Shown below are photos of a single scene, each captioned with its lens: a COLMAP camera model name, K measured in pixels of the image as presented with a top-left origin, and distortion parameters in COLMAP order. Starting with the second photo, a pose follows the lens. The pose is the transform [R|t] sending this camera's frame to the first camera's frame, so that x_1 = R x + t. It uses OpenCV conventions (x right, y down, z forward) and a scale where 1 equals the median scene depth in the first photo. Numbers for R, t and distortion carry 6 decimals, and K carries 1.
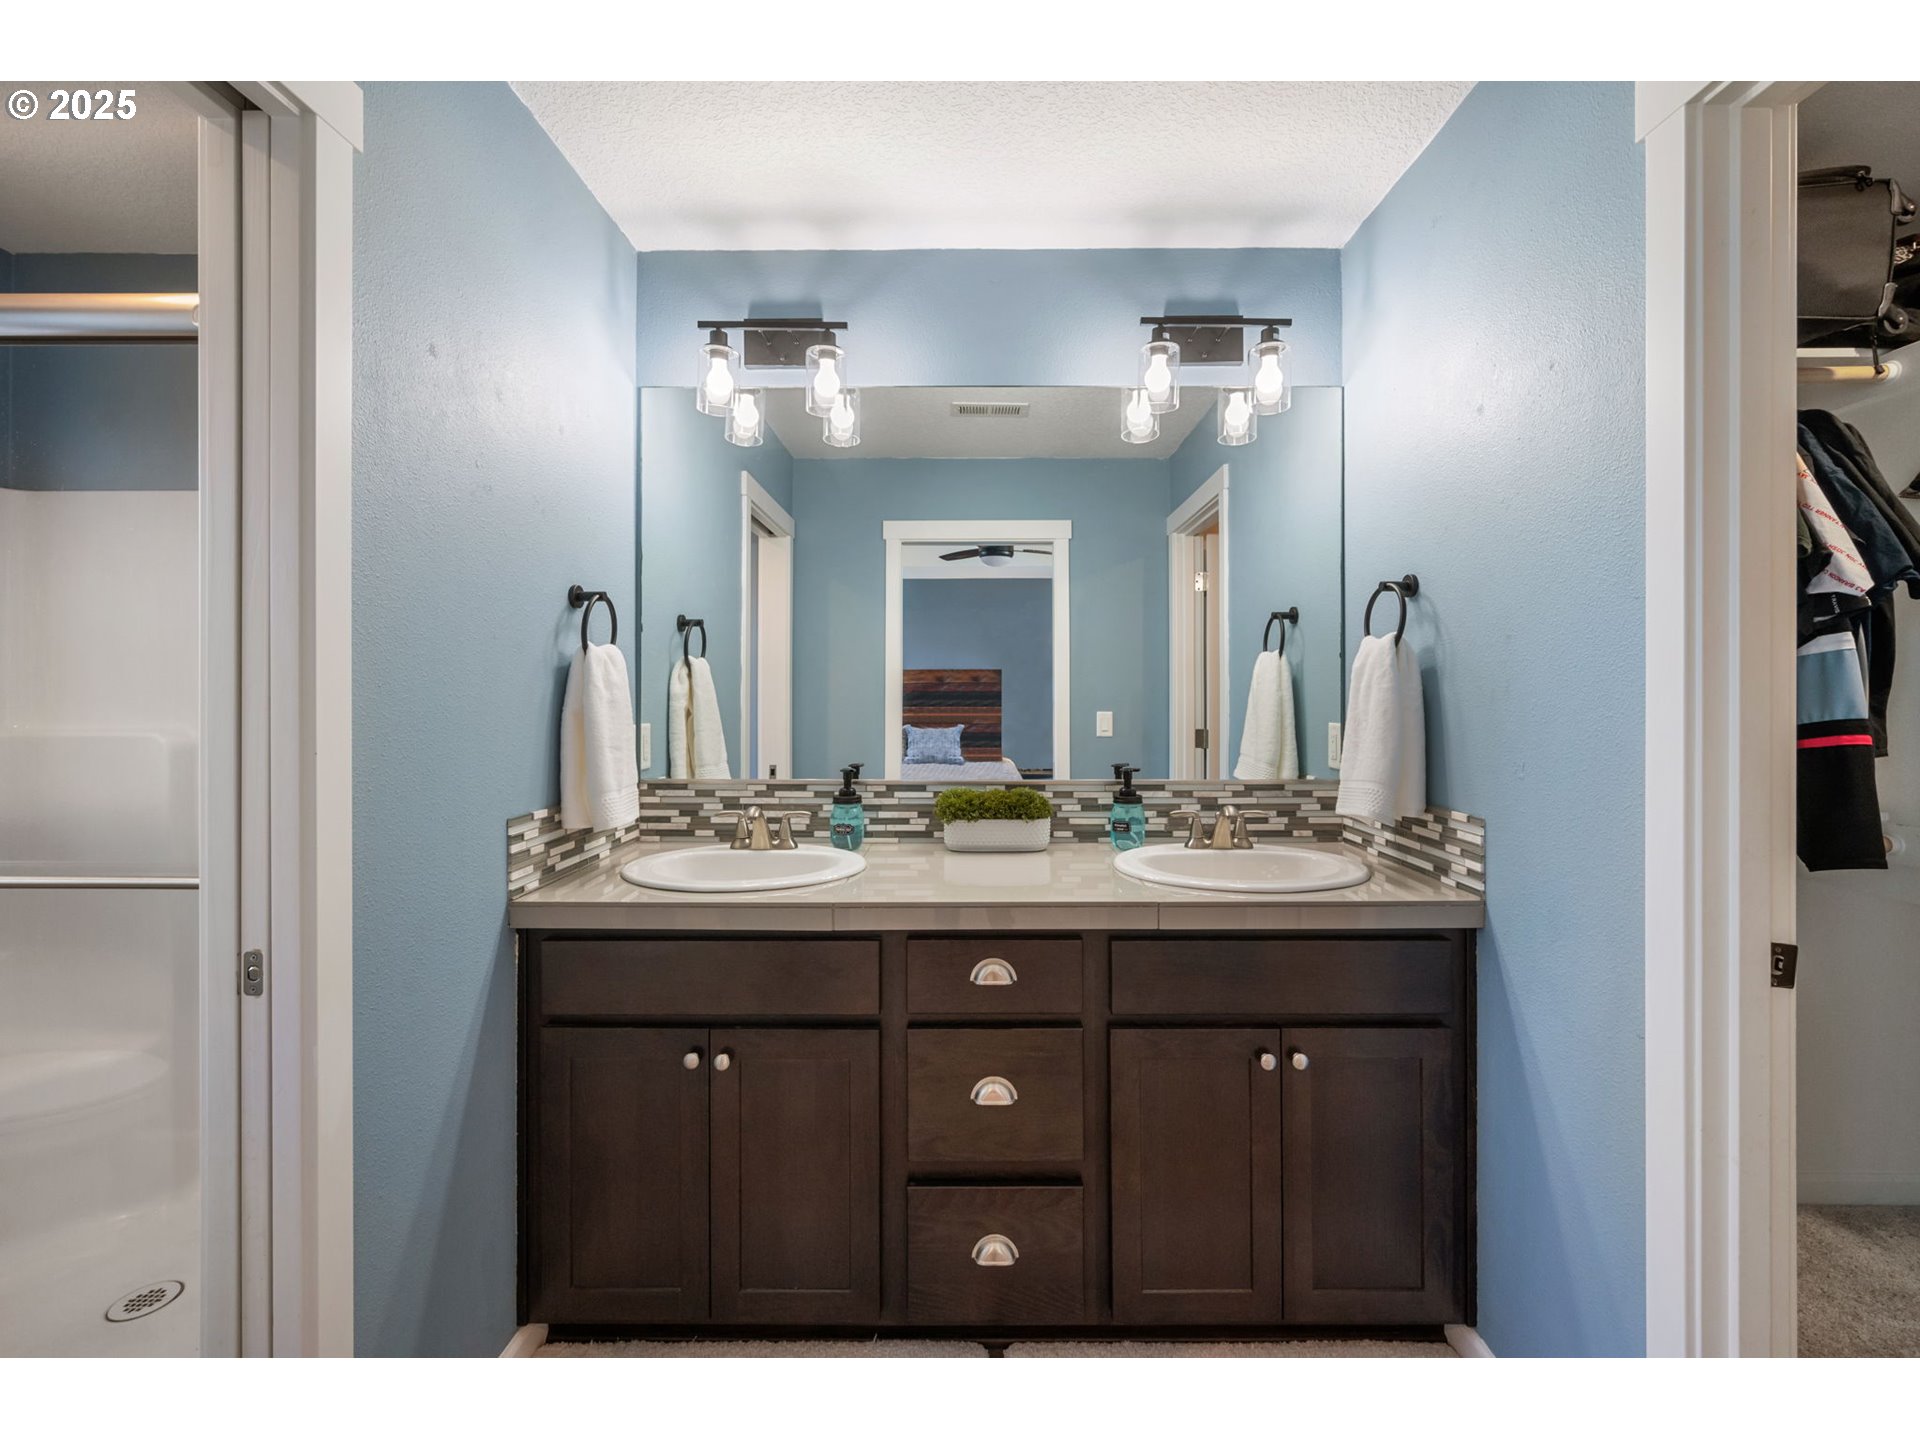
lens RADIAL K [[815.7, 0, 971.4], [0, 815.7, 694.1], [0, 0, 1]] dist [-0.001781, -0.000397]
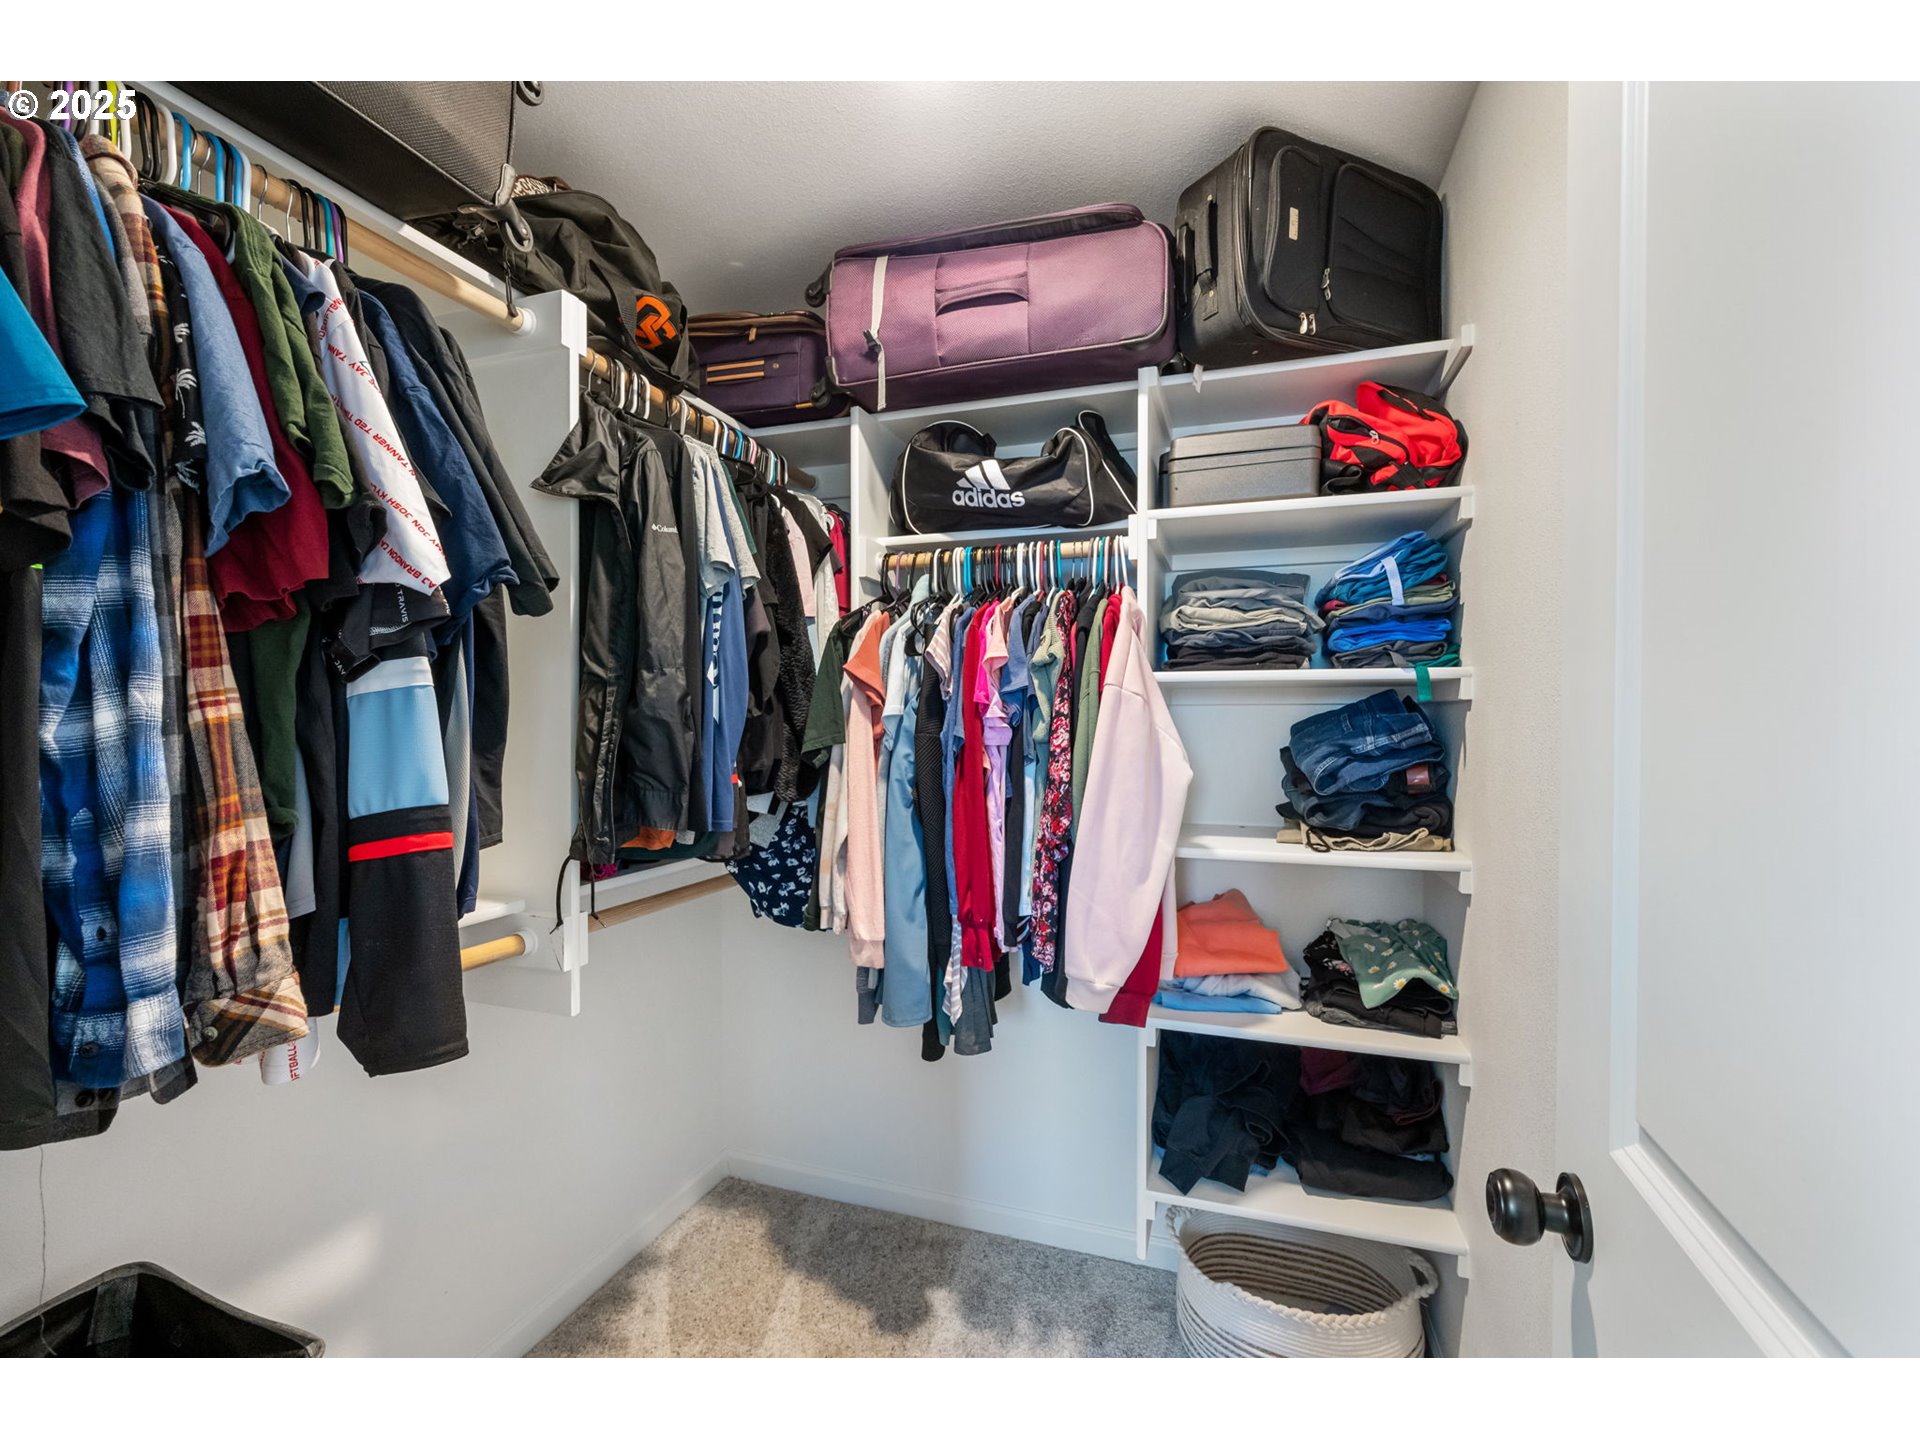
lens RADIAL K [[858.5, 0, 959.1], [0, 858.5, 721.5], [0, 0, 1]] dist [-0.004530, -0.000541]
pose [[0.330108, 0.002906, 0.943939, 0.637648], [-0.002246, 0.999995, -0.002293, -0.029804], [-0.943941, -0.001363, 0.330112, 0.441518]]
